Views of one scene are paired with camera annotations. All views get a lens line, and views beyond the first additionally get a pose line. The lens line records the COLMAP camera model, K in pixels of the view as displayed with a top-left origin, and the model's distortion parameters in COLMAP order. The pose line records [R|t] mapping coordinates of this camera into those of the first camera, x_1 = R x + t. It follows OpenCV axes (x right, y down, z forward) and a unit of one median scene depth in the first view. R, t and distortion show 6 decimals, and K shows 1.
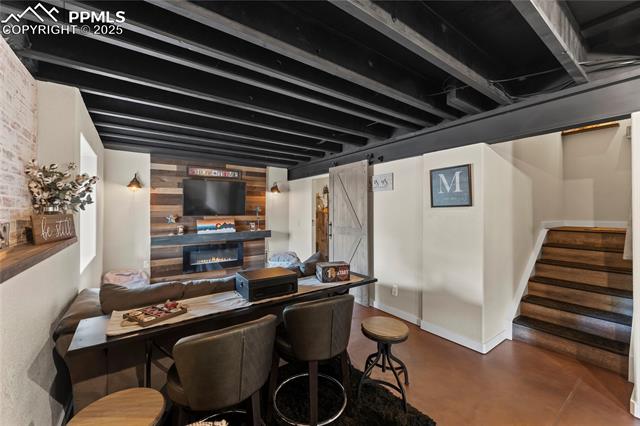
lens RADIAL K [[256.3, 0, 319.2], [0, 256.3, 209.8], [0, 0, 1]] dist [0.000829, 0.000079]
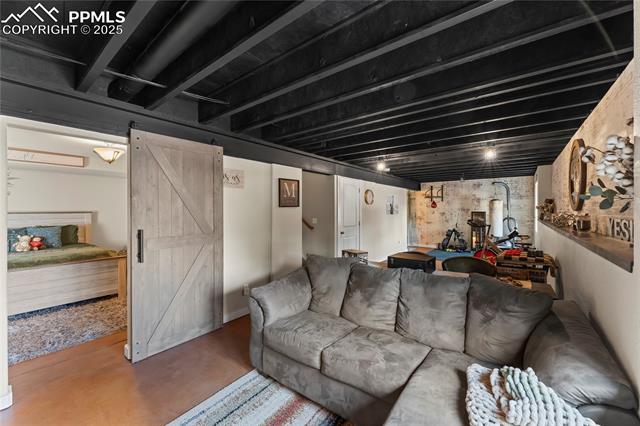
lens RADIAL K [[256.3, 0, 321.9], [0, 256.3, 211.8], [0, 0, 1]] dist [0.000829, 0.000079]
pose [[-0.284602, -0.008036, 0.958612, -0.875449], [-0.001140, 0.999967, 0.008044, 0.004485], [-0.958645, 0.001197, -0.284602, 1.175217]]
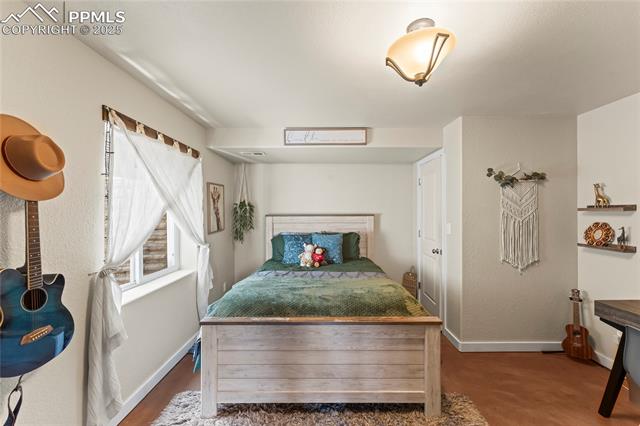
lens RADIAL K [[256.3, 0, 321.4], [0, 256.3, 212.5], [0, 0, 1]] dist [0.000829, 0.000079]
pose [[0.588164, -0.003860, 0.808732, -0.428991], [0.000750, 0.999991, 0.004227, 0.005658], [-0.808741, -0.001880, 0.588162, 1.398004]]
